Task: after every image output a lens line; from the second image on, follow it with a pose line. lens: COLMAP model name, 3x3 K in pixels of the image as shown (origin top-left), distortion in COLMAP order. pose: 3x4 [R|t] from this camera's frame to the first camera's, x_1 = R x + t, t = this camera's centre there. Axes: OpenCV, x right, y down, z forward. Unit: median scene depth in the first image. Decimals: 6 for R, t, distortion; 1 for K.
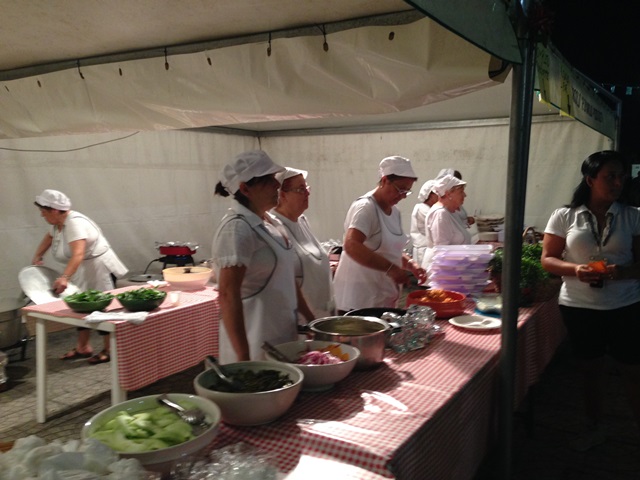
lens RADIAL K [[562.4, 0, 320.4], [0, 562.4, 248.3], [0, 0, 1]] dist [0.071016, -0.001638]
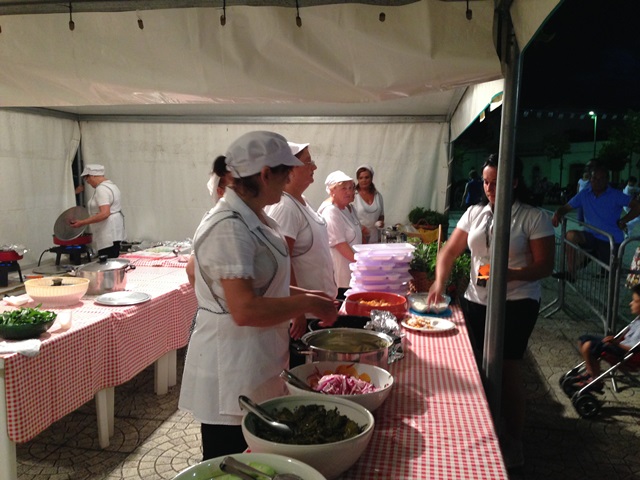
lens RADIAL K [[576.1, 0, 320.0], [0, 576.1, 240.0], [0, 0, 1]] dist [0.097921, -0.150524]
pose [[0.942129, -0.017639, 0.334785, -0.193010], [0.020456, 0.999779, -0.004888, -0.010562], [-0.334625, 0.011453, 0.942282, 0.109079]]
